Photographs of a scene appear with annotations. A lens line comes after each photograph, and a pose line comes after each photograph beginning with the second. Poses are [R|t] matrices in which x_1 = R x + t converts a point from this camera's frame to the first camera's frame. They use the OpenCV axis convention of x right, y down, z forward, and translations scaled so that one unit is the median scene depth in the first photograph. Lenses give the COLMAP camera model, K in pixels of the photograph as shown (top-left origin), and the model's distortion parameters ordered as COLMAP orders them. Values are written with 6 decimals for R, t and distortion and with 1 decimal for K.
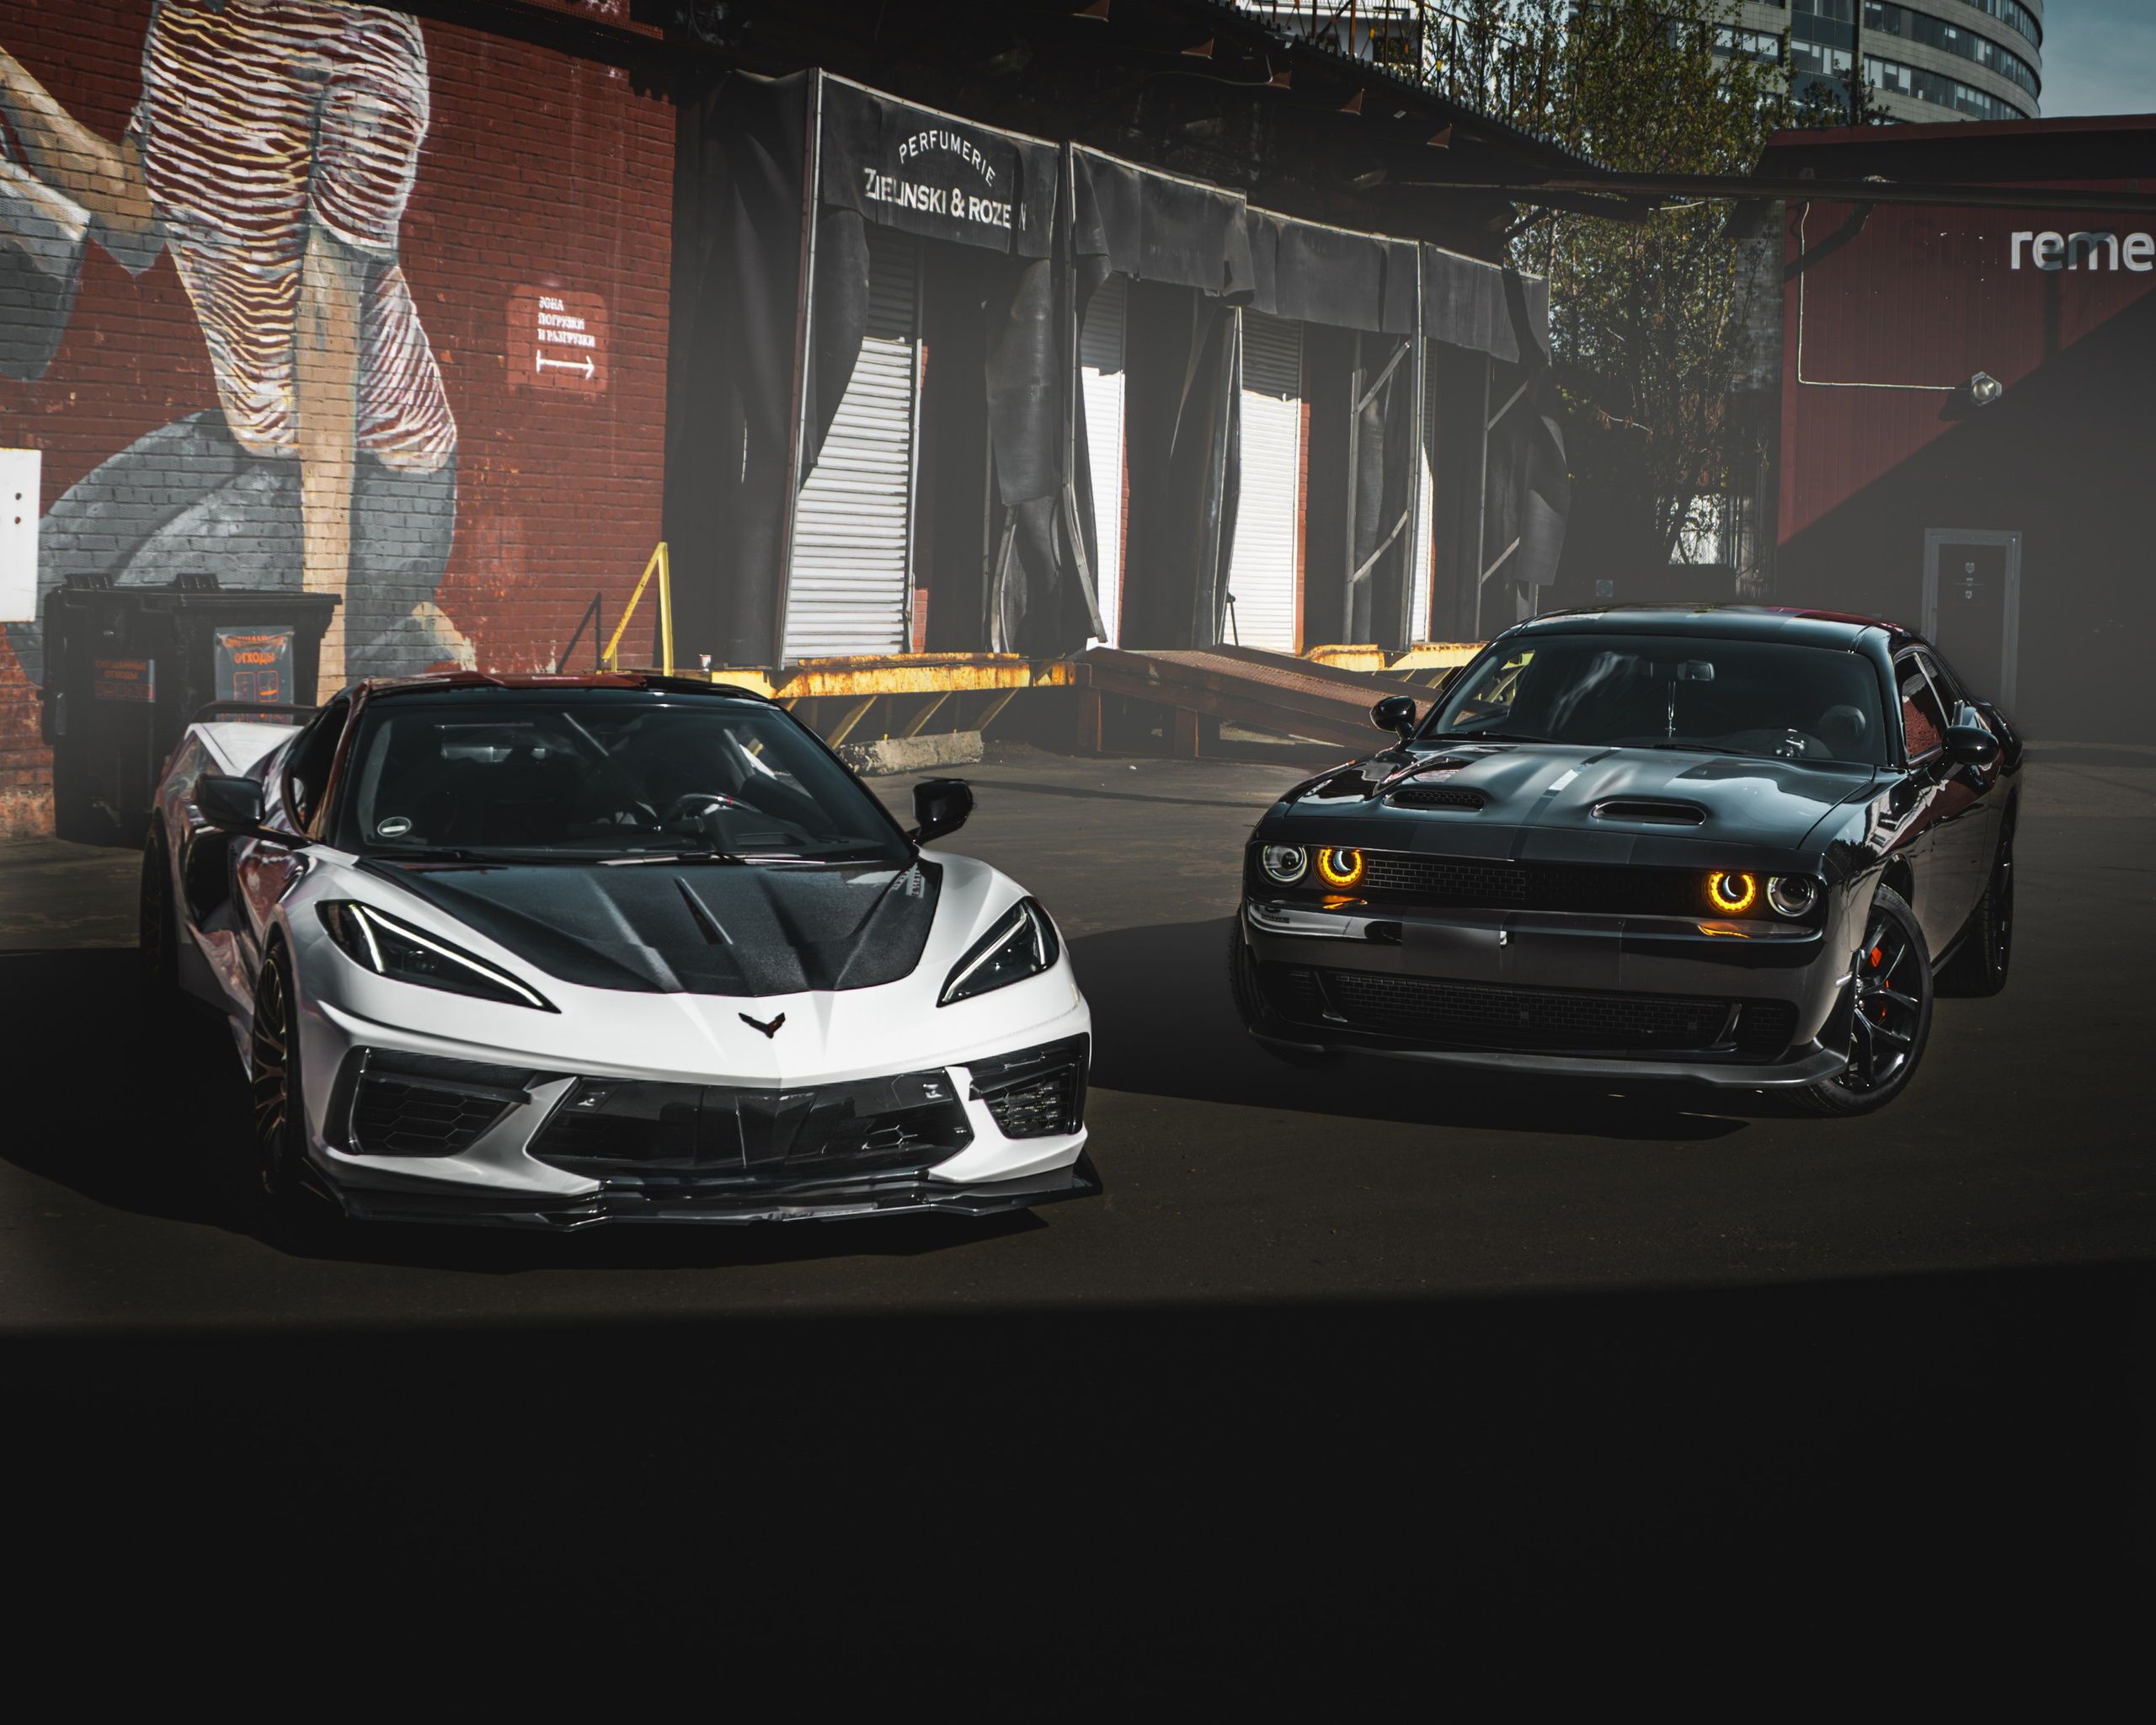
lens RADIAL K [[3499.3, 0, 1084.2], [0, 3499.3, 803.4], [0, 0, 1]] dist [-0.200515, 0.251885]
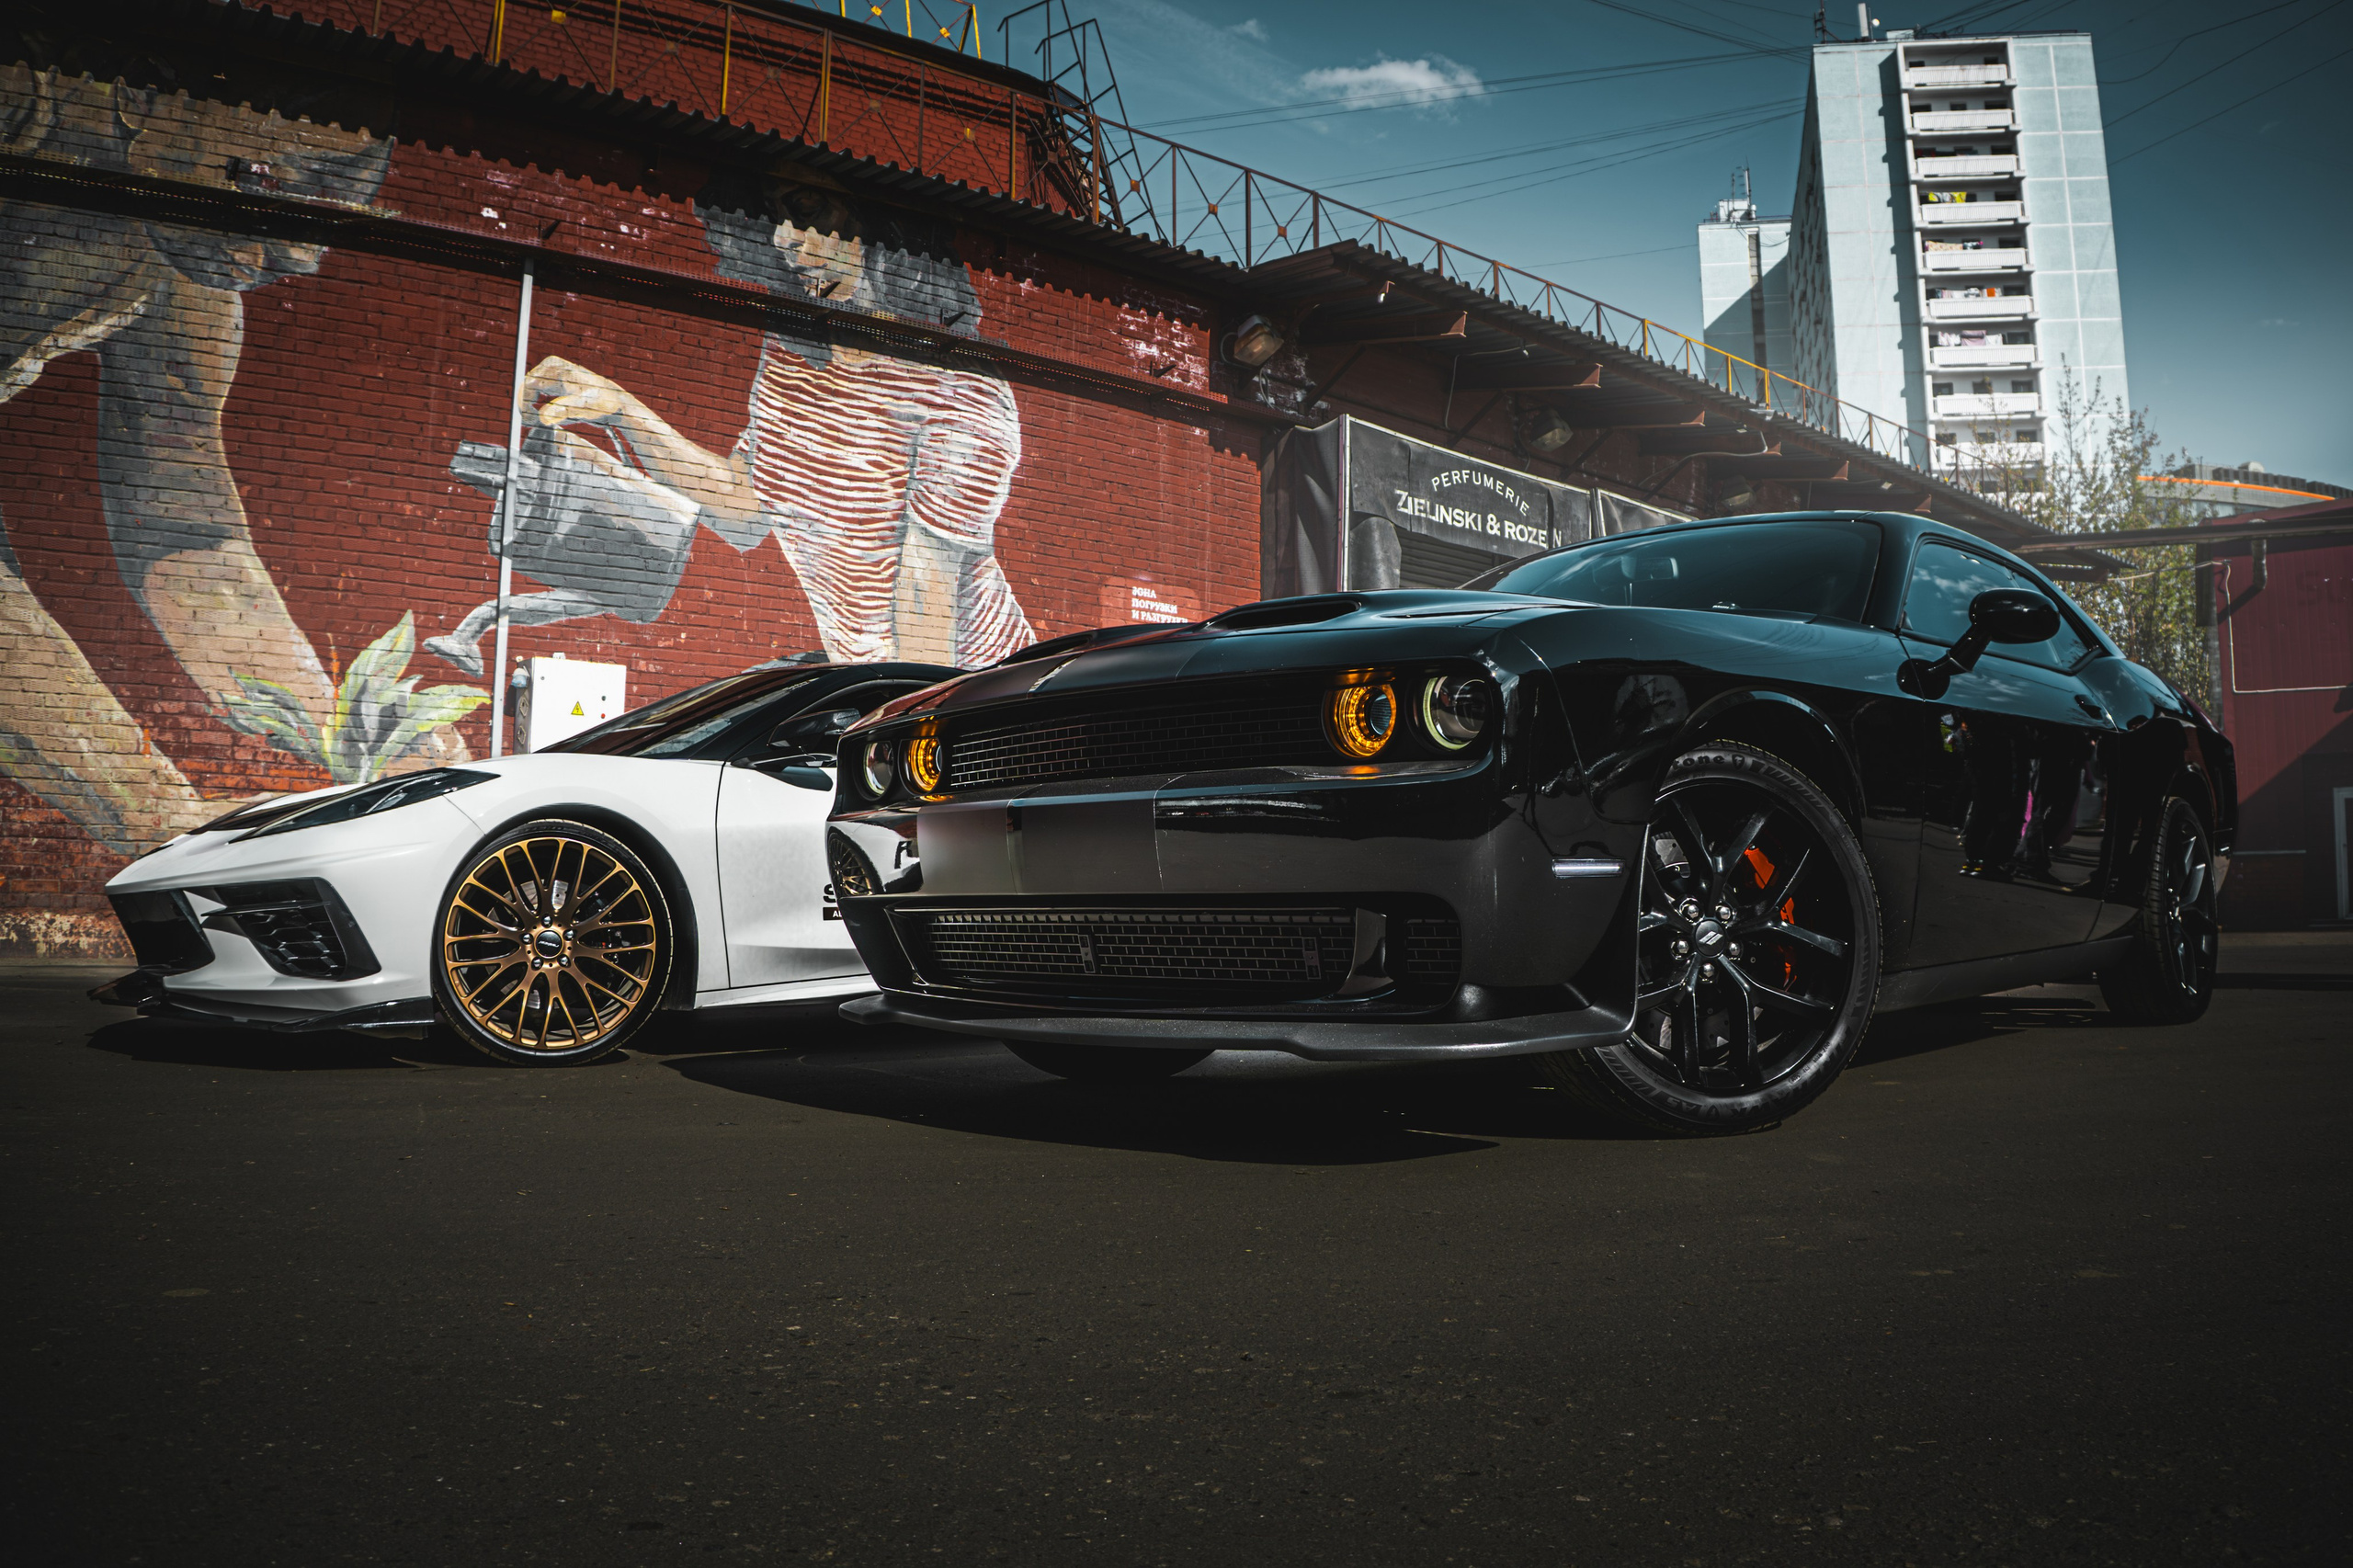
lens RADIAL K [[1858.8, 0, 1197.5], [0, 1858.8, 769.0], [0, 0, 1]] dist [-0.238360, 0.103592]
pose [[0.924601, -0.059783, -0.376217, 0.143059], [-0.000921, 0.987255, -0.159145, 0.042715], [0.380936, 0.147492, 0.912762, 0.369272]]
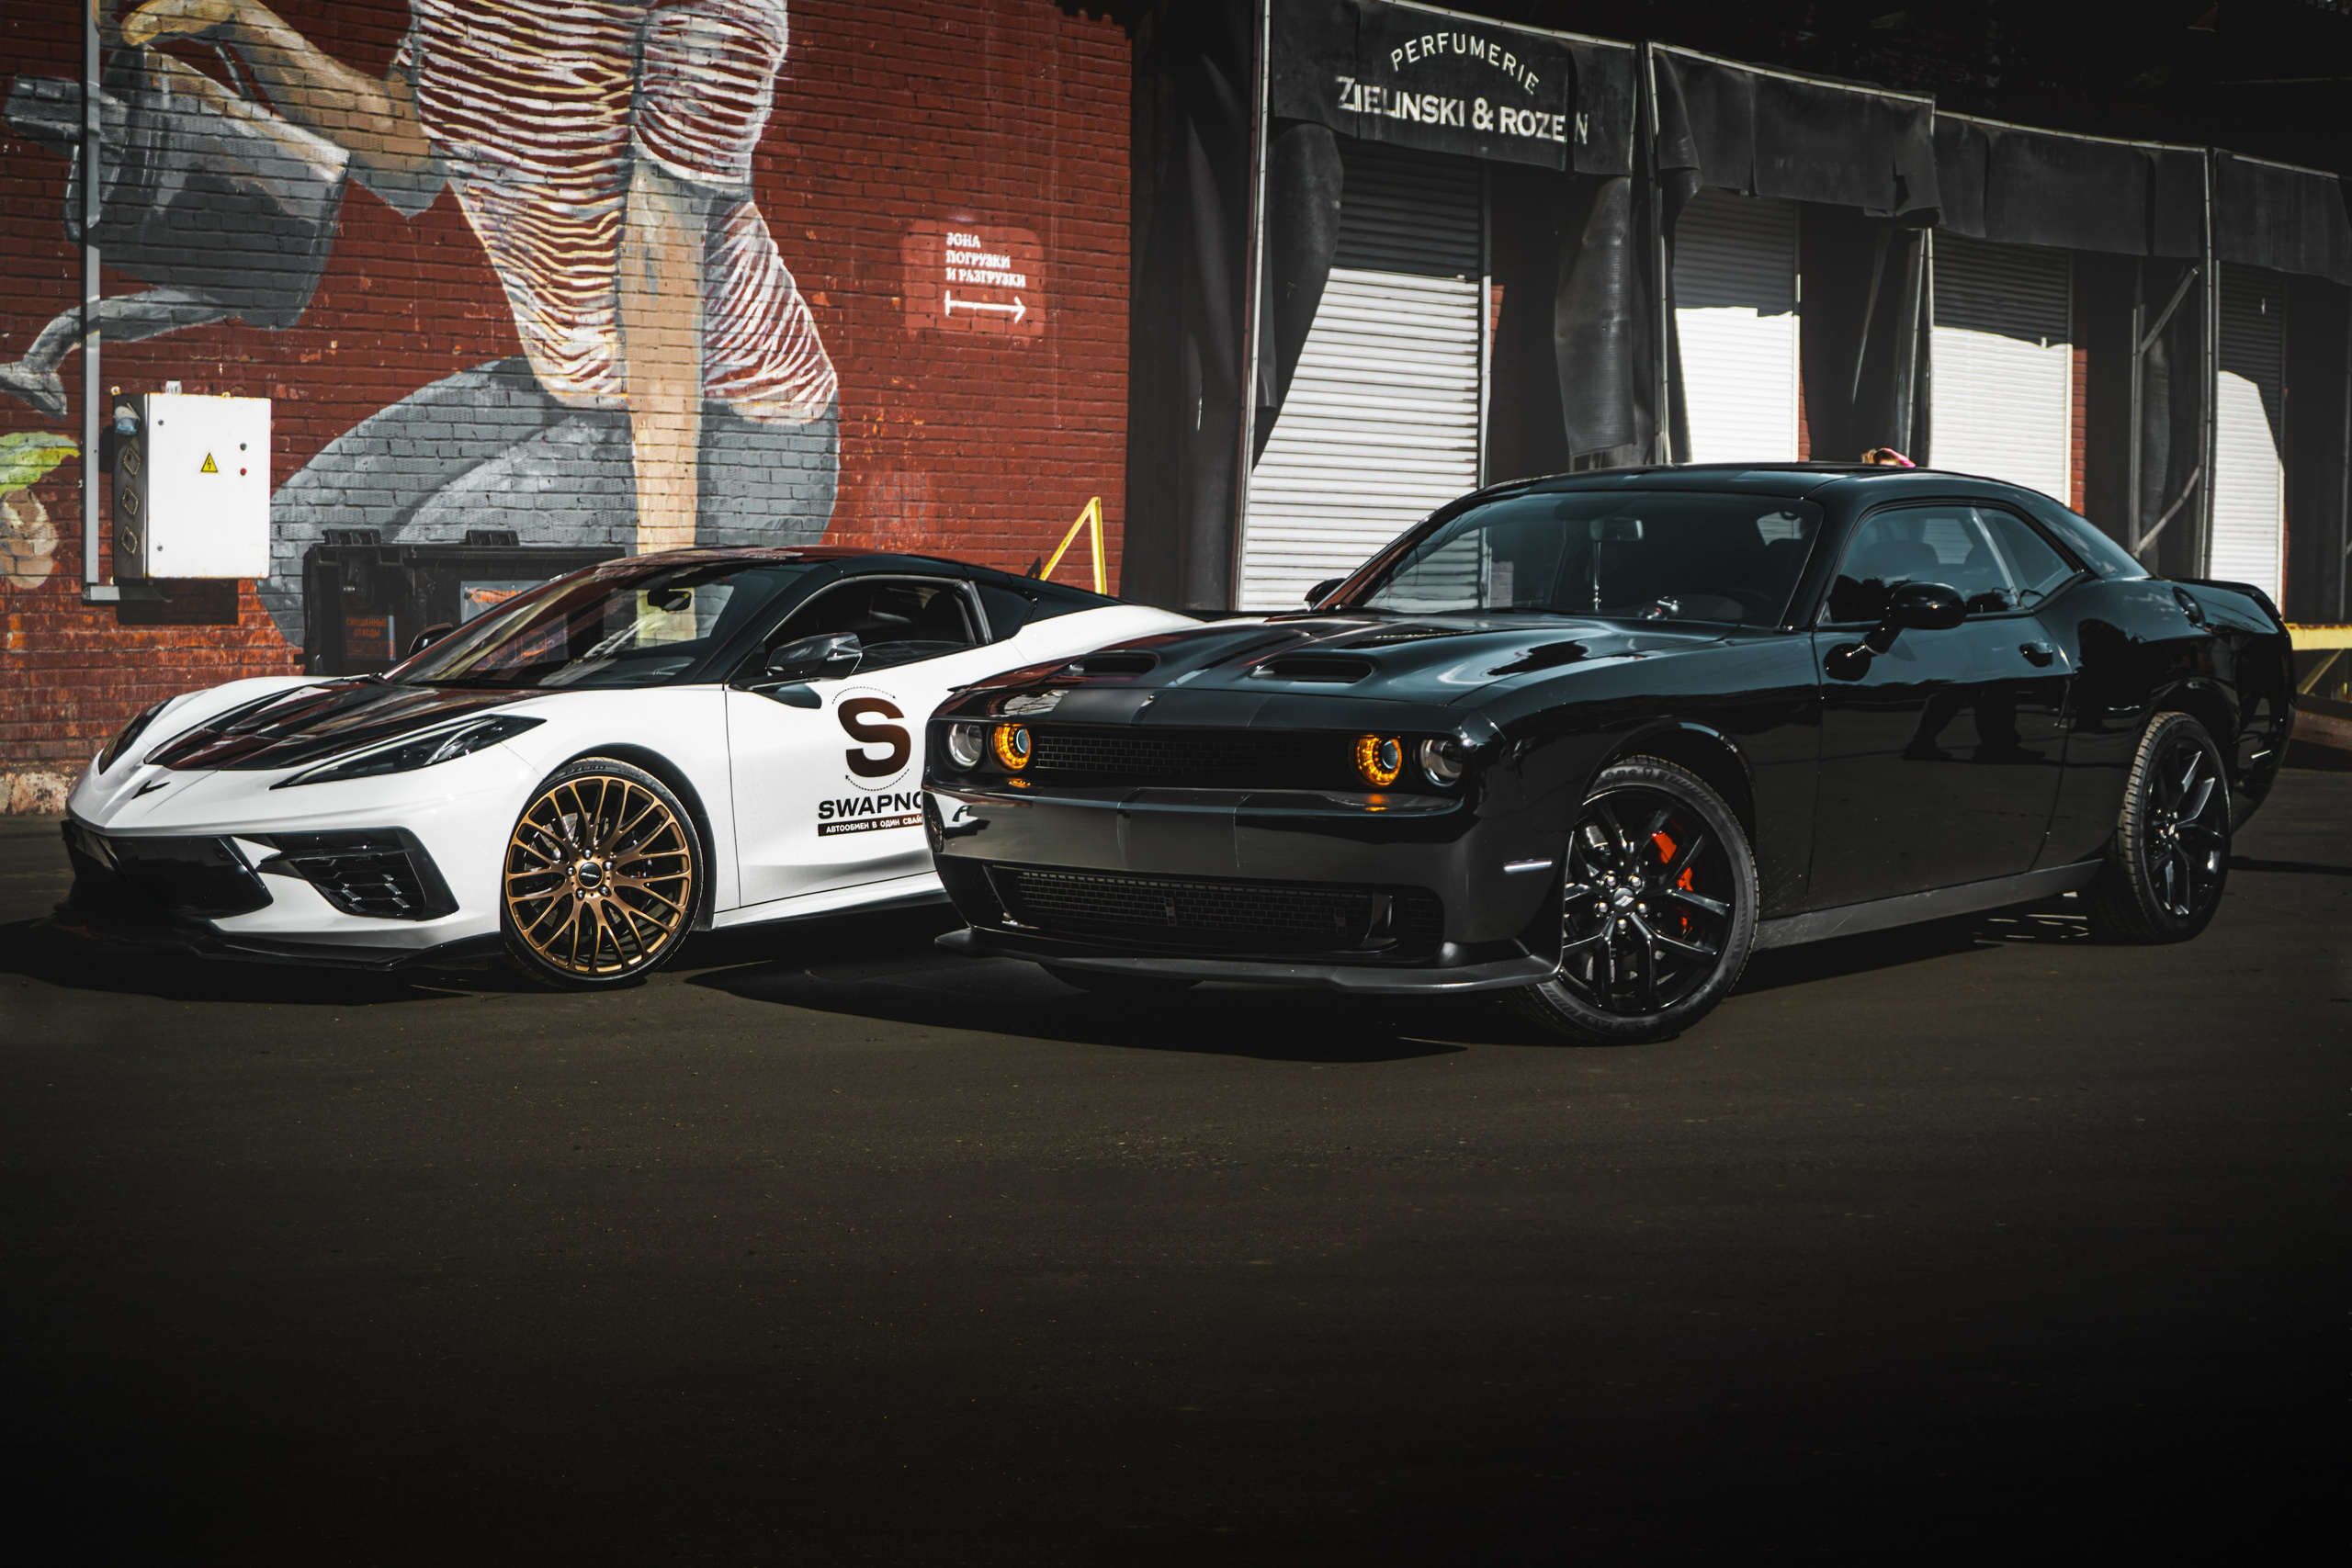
lens RADIAL K [[3844.2, 0, 1165.5], [0, 3844.2, 858.1], [0, 0, 1]] dist [-0.141608, 0.468232]
pose [[0.951460, -0.006039, -0.307712, 0.219082], [0.003967, 0.999965, -0.007359, 0.028841], [0.307745, 0.005781, 0.951451, 0.053937]]
